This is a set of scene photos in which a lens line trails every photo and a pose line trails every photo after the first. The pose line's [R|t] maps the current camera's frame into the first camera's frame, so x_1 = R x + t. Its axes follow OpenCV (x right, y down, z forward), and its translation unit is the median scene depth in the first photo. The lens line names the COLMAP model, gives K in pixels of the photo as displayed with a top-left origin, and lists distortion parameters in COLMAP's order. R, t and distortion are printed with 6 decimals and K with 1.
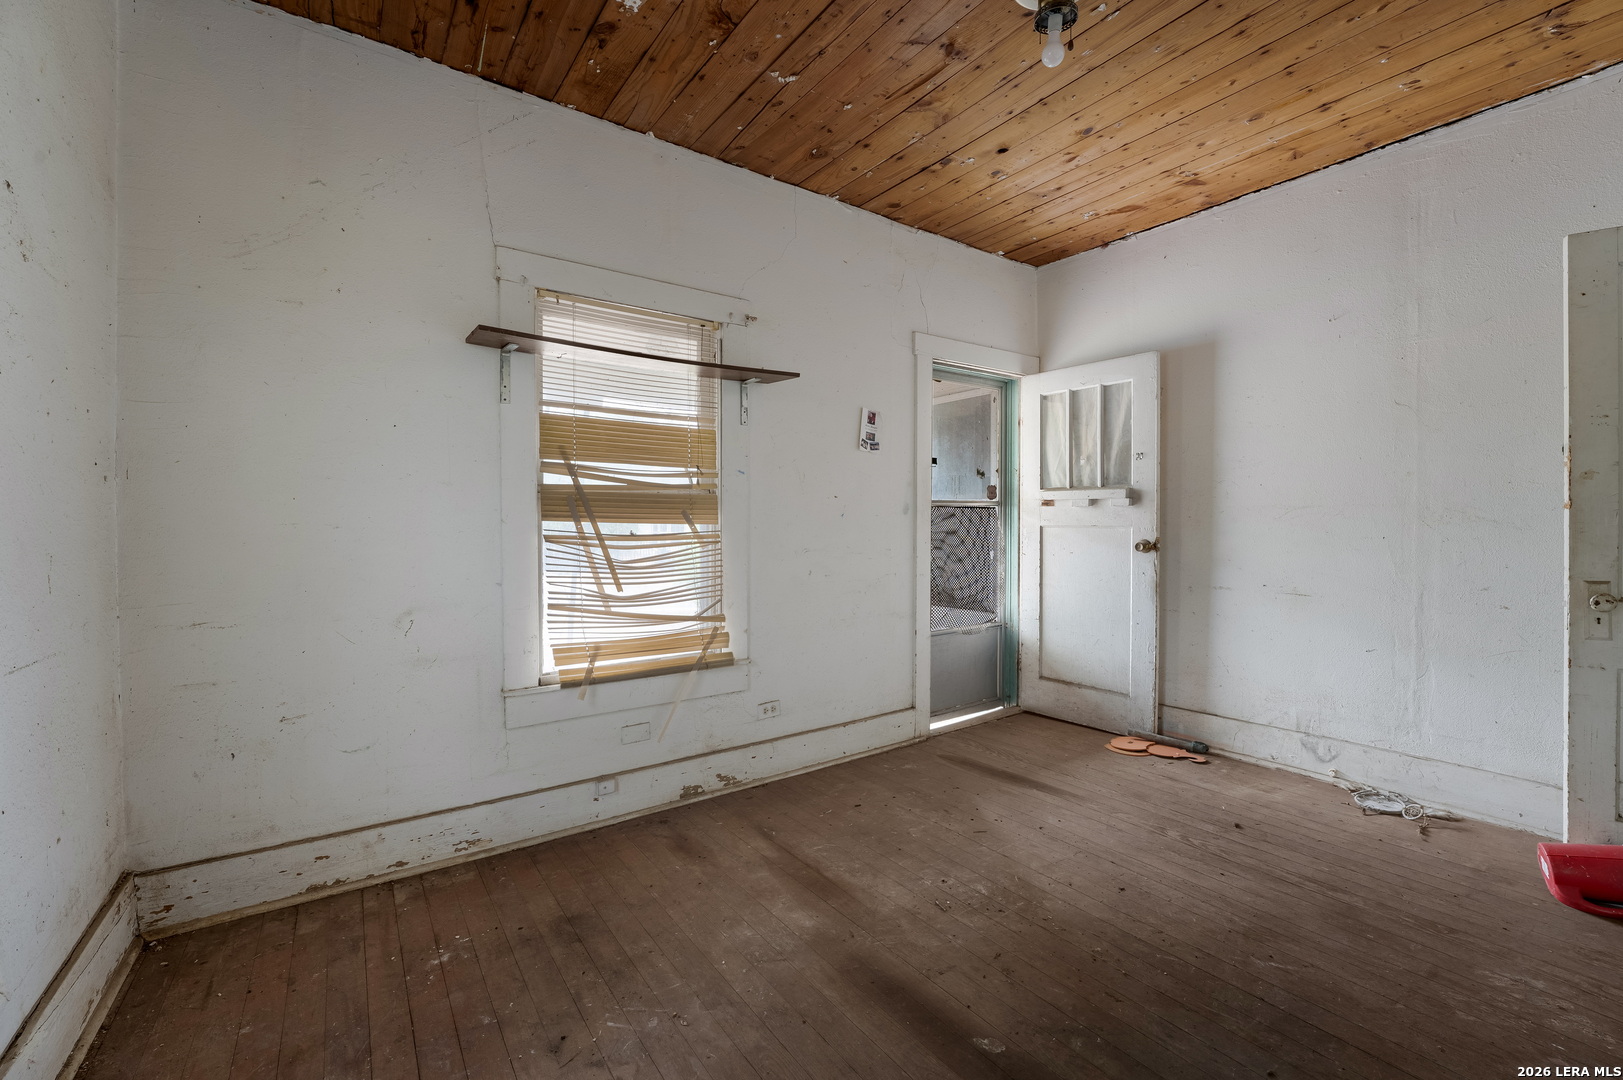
lens RADIAL K [[673.5, 0, 816.2], [0, 673.5, 529.1], [0, 0, 1]] dist [-0.020363, 0.000143]
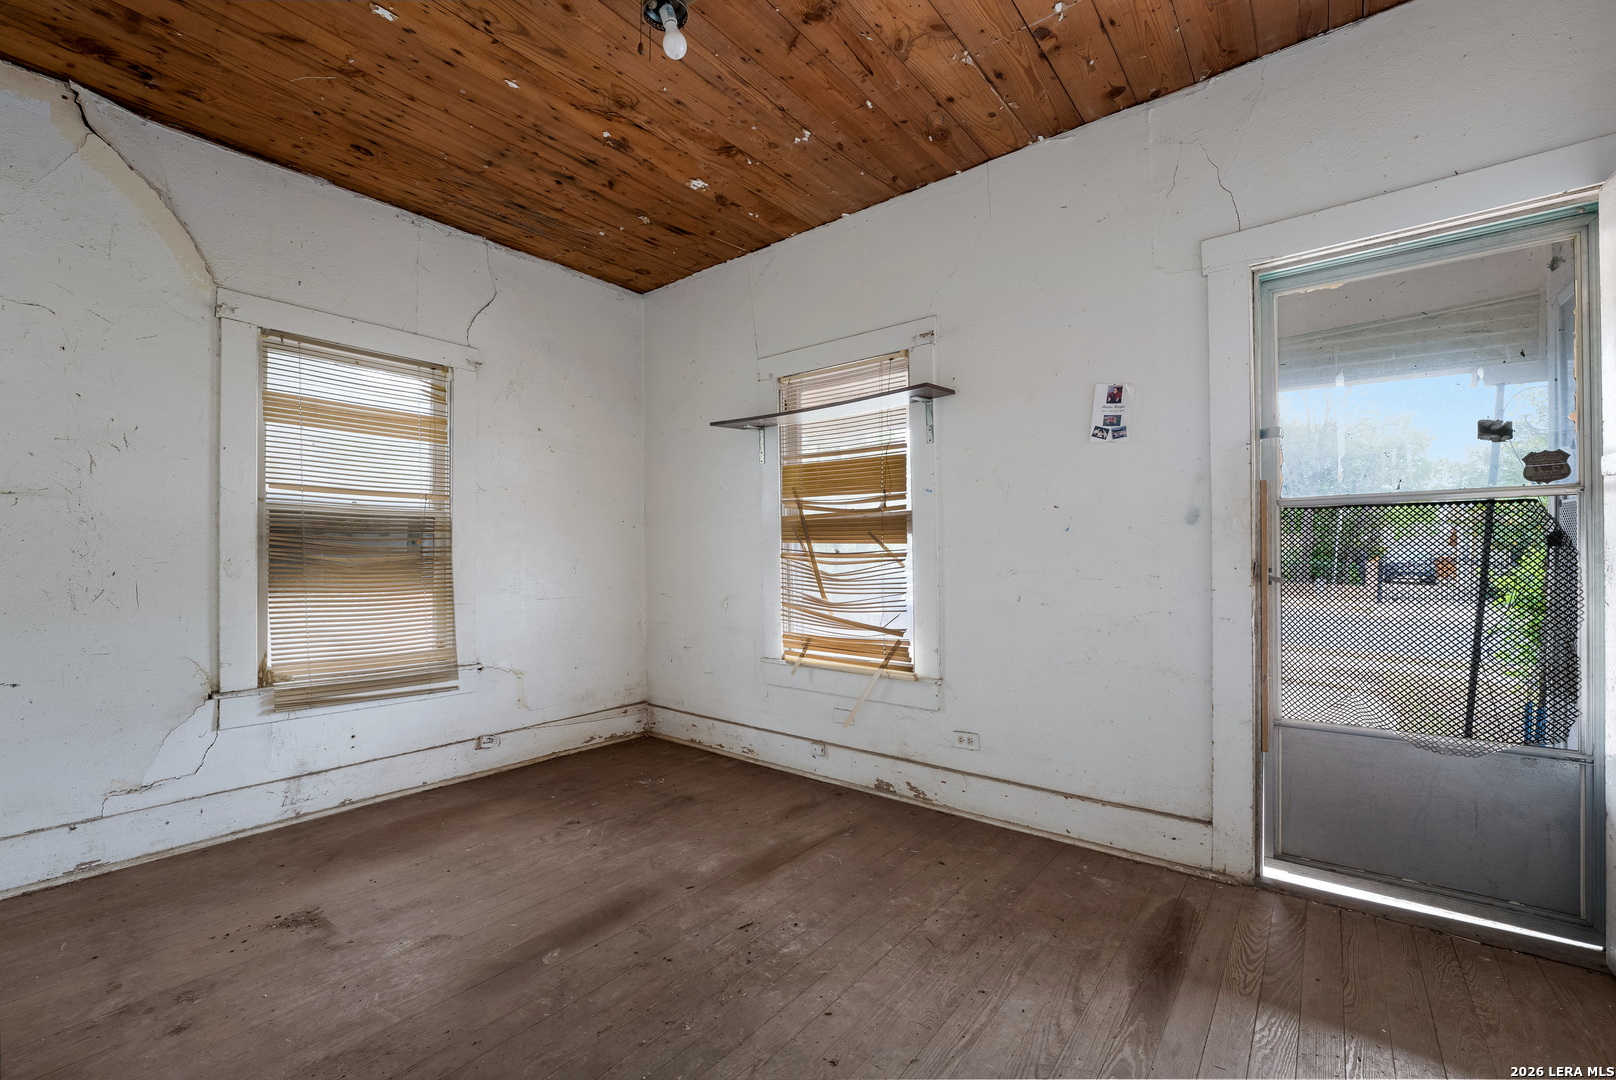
lens RADIAL K [[661.3, 0, 801.2], [0, 661.3, 550.9], [0, 0, 1]] dist [-0.017811, 0.000263]
pose [[0.272225, 0.002705, -0.962230, 0.795177], [0.004409, 0.999982, 0.004058, -0.000220], [0.962224, -0.005347, 0.272208, 0.560926]]
